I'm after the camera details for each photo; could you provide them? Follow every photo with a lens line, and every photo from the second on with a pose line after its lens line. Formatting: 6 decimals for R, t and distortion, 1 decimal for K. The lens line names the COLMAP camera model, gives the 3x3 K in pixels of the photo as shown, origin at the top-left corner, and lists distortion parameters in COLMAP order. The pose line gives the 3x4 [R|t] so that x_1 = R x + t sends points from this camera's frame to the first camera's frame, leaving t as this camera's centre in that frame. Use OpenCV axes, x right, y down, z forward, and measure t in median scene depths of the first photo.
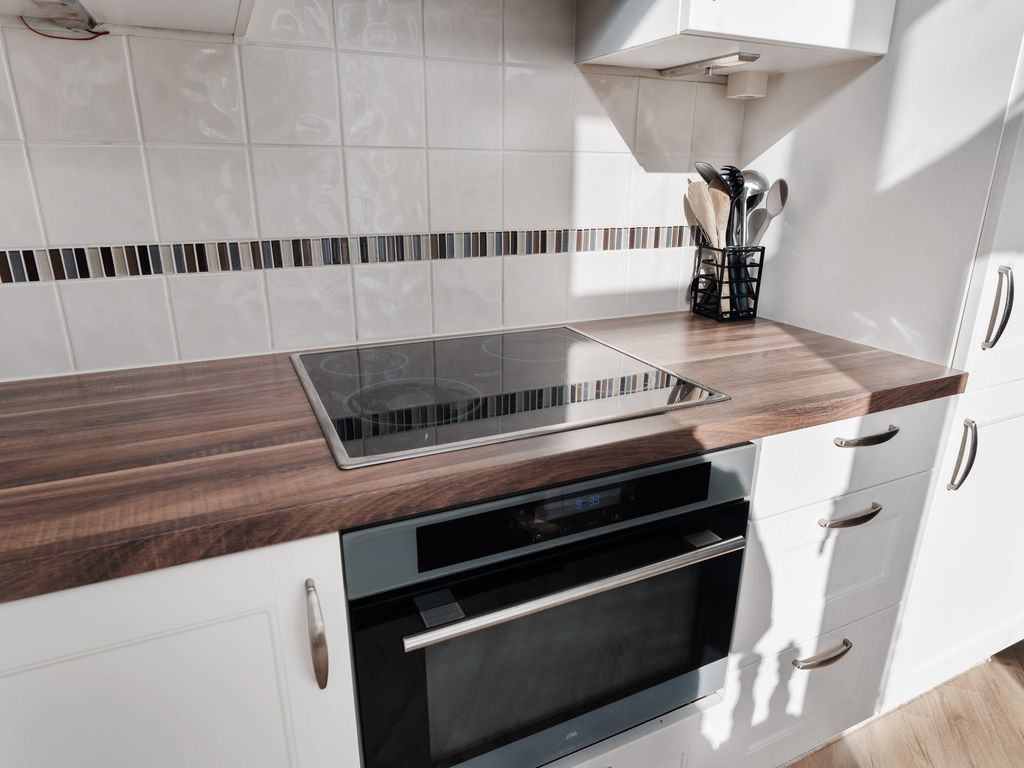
lens RADIAL K [[630.3, 0, 512.0], [0, 630.3, 384.0], [0, 0, 1]] dist [-0.030093, 0.020734]
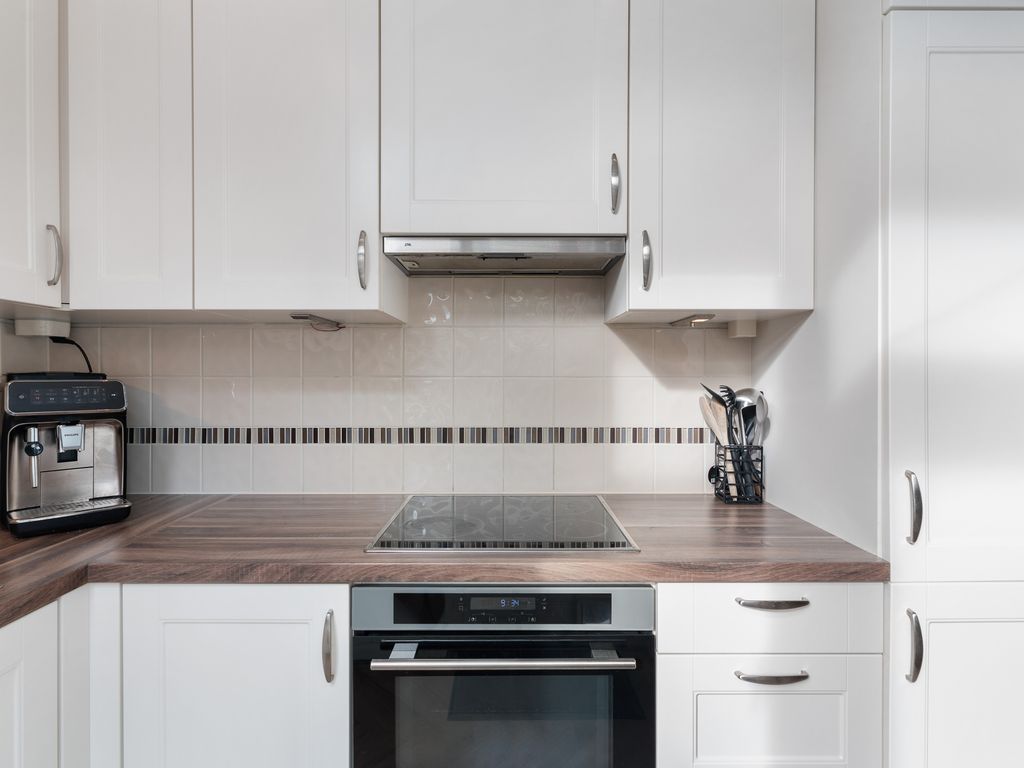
lens RADIAL K [[531.1, 0, 511.0], [0, 531.1, 377.4], [0, 0, 1]] dist [-0.000571, -0.000317]
pose [[0.908947, -0.003774, -0.416895, 0.459646], [-0.128331, 0.948875, -0.288388, 0.027167], [0.396670, 0.315630, 0.861992, -0.196411]]
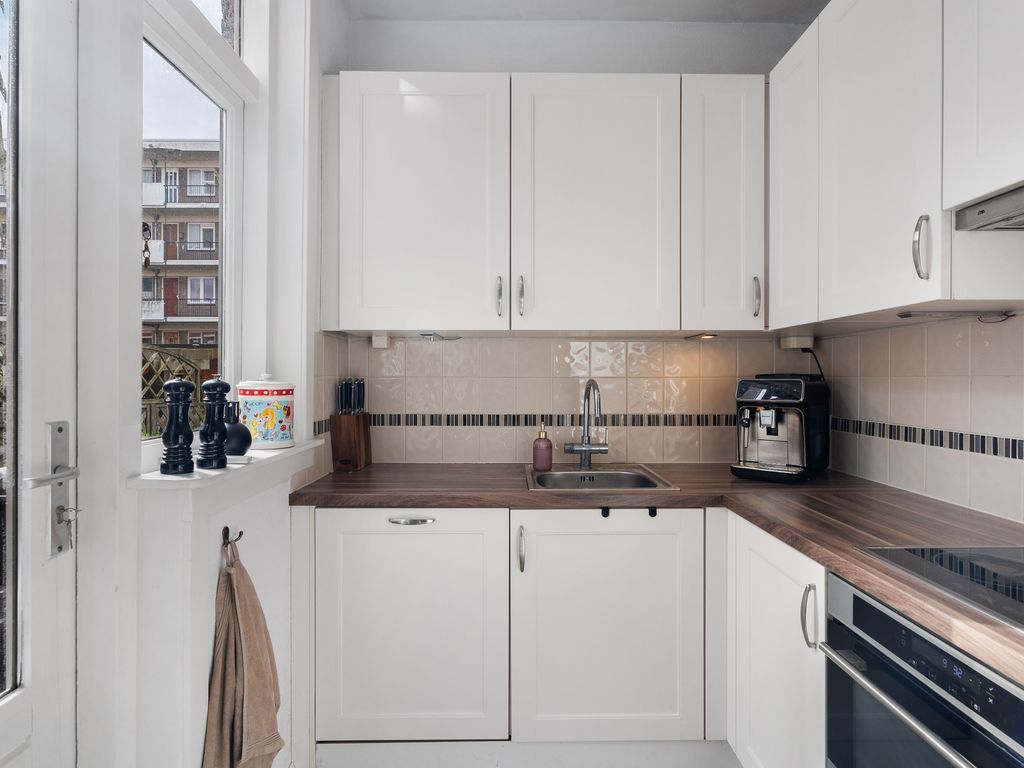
lens RADIAL K [[531.1, 0, 511.0], [0, 531.1, 377.4], [0, 0, 1]] dist [-0.000571, -0.000317]
pose [[-0.419777, -0.008071, -0.907591, 0.949275], [-0.292510, 0.947810, 0.126863, -0.146431], [0.859200, 0.318734, -0.400229, 0.358494]]
